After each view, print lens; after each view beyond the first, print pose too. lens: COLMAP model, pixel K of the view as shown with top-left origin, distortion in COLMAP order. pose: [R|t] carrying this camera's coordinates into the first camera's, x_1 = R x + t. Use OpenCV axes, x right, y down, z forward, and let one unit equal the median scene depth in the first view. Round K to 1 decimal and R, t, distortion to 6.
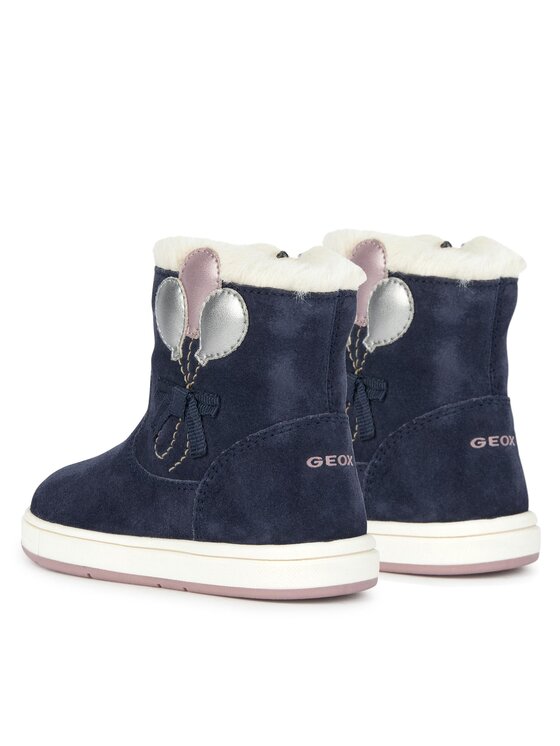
lens RADIAL K [[2090.2, 0, 280.0], [0, 2090.2, 373.0], [0, 0, 1]] dist [-0.027924, -0.154069]
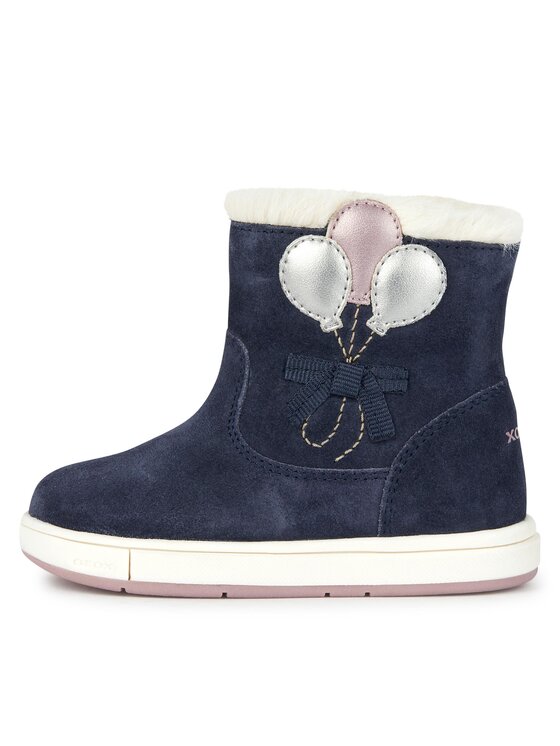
lens RADIAL K [[2090.2, 0, 280.0], [0, 2090.2, 373.0], [0, 0, 1]] dist [-0.027924, -0.154069]
pose [[0.838256, -0.089459, 0.537889, -0.533939], [0.067061, 0.995875, 0.061119, -0.043178], [-0.541138, -0.015162, 0.840797, 0.291906]]
